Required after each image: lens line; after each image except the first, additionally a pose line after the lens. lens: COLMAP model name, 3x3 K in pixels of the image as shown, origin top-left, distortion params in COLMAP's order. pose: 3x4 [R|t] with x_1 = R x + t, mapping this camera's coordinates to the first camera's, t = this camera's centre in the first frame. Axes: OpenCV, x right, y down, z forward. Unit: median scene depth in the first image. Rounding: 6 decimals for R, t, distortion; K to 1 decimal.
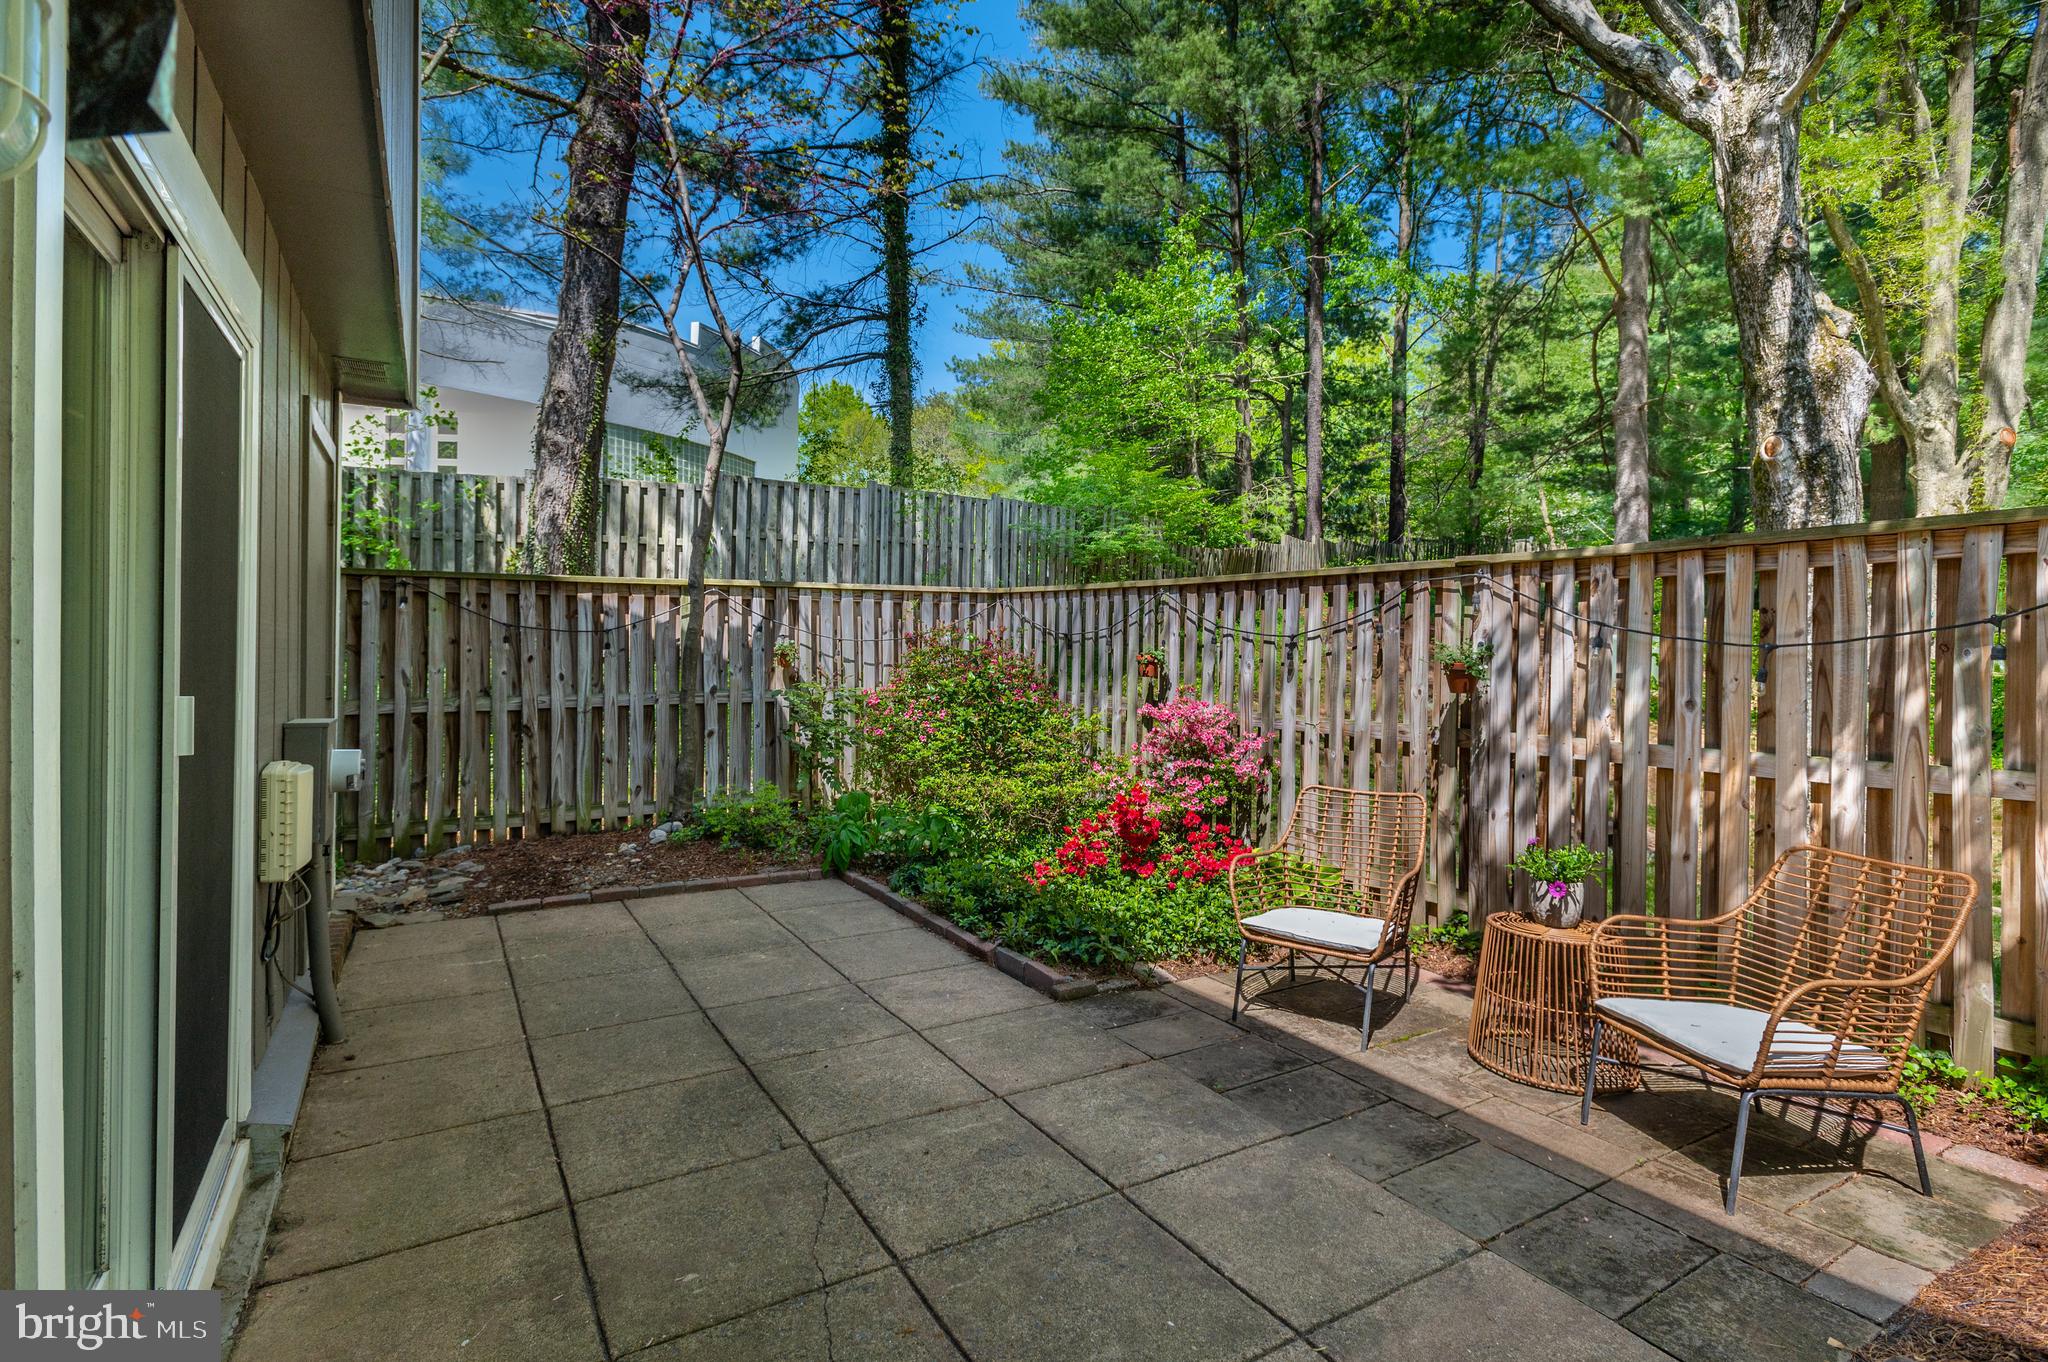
lens RADIAL K [[983.3, 0, 1051.8], [0, 983.3, 647.9], [0, 0, 1]] dist [0.010022, -0.000517]
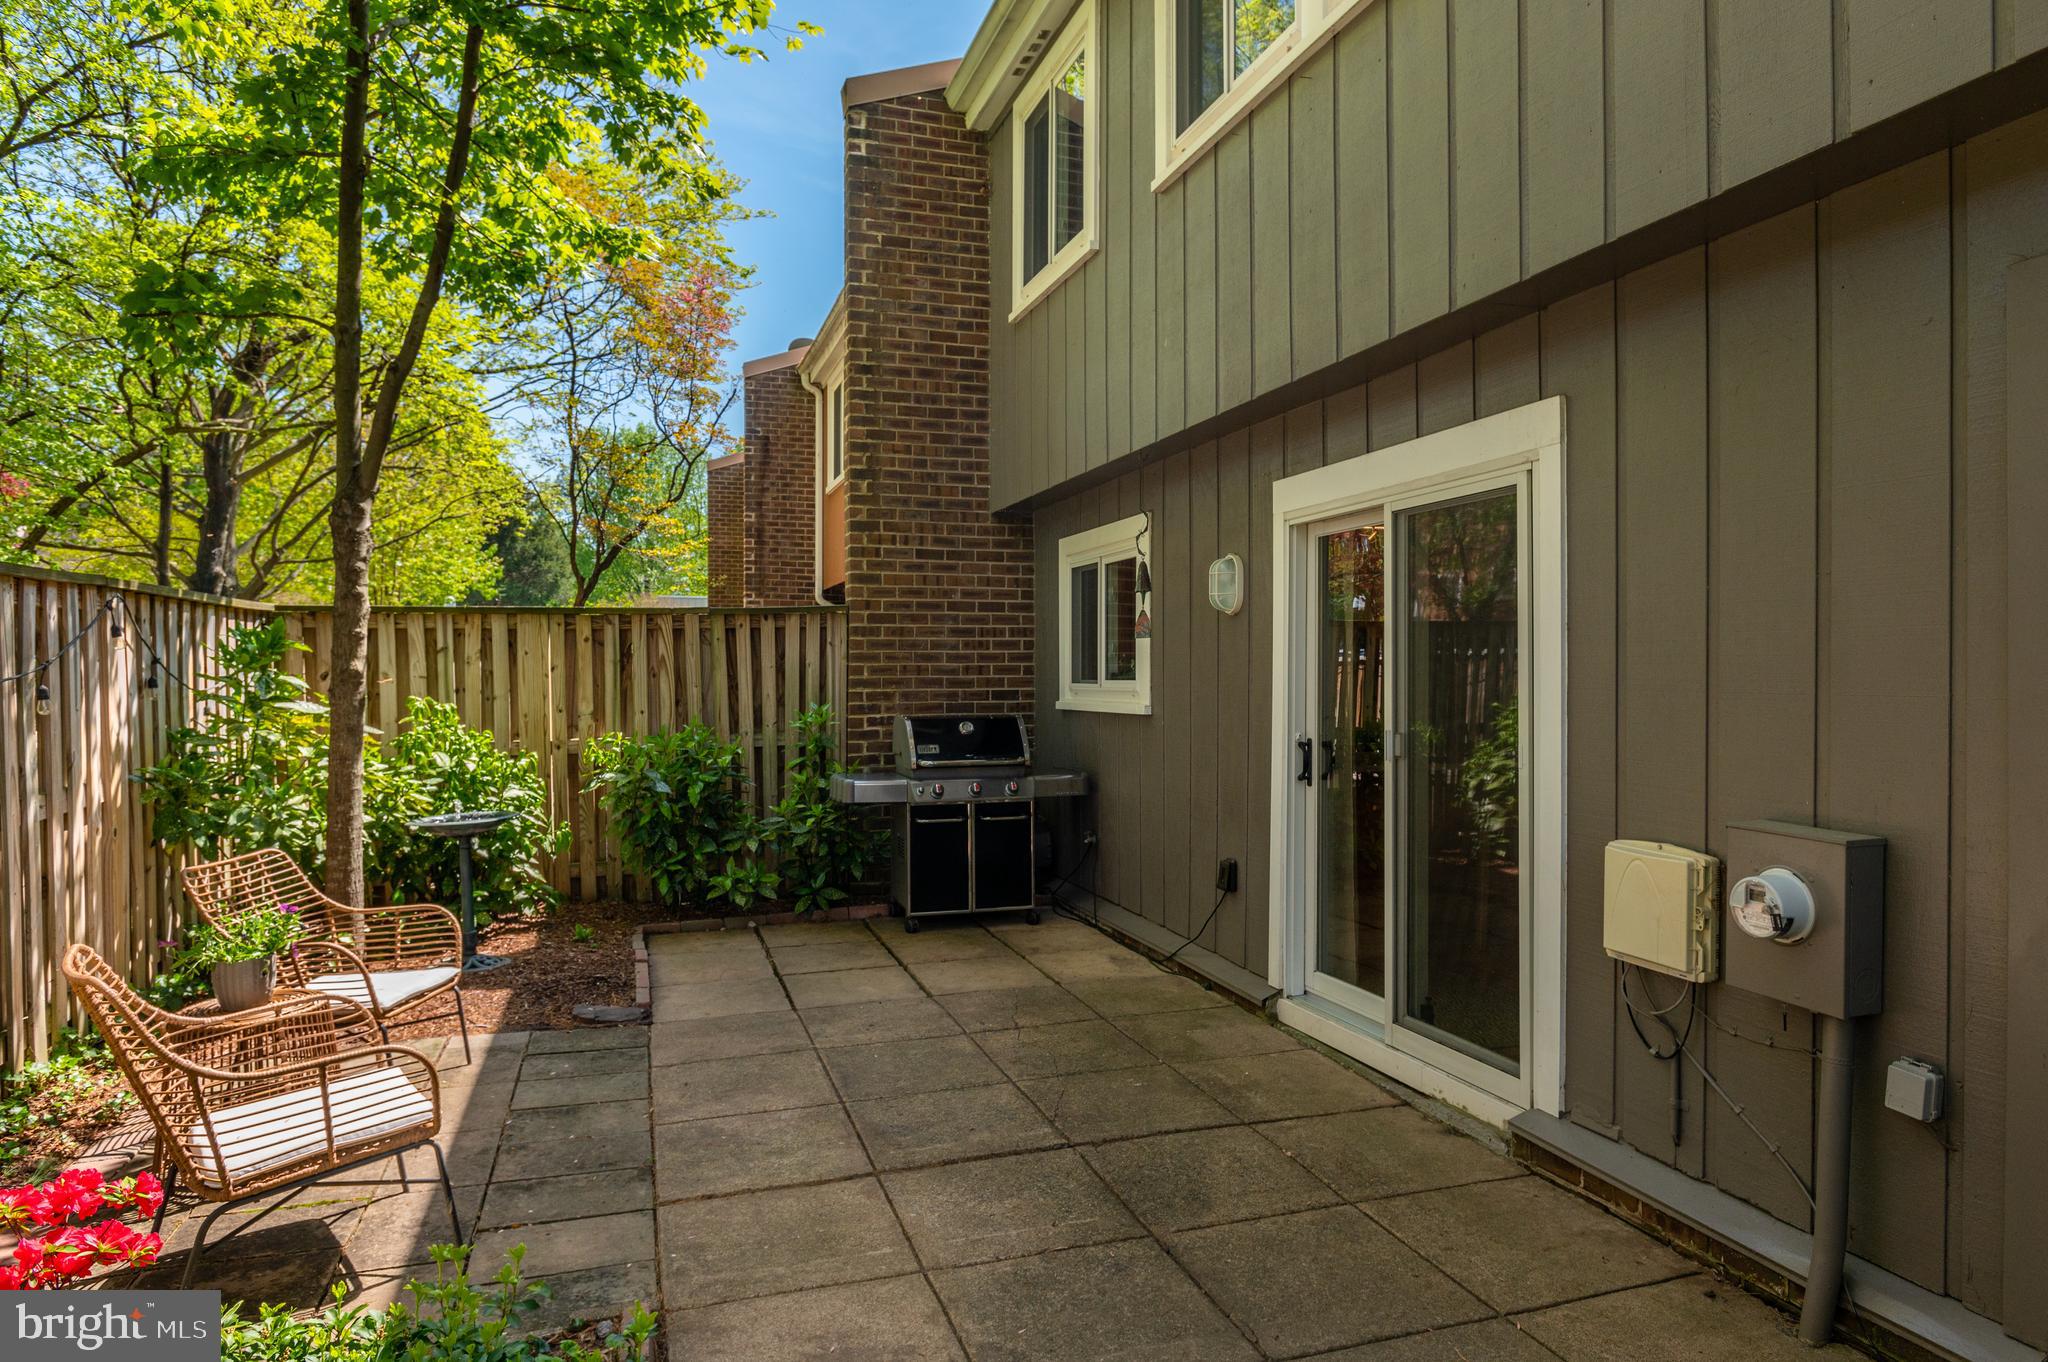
lens RADIAL K [[1210.5, 0, 1024.0], [0, 1210.5, 681.0], [0, 0, 1]] dist [-0.024024, -0.000011]
pose [[-0.966852, -0.011290, 0.255088, -0.342862], [-0.011136, 0.999936, 0.002048, -0.018175], [-0.255095, -0.000861, -0.966916, 1.483969]]
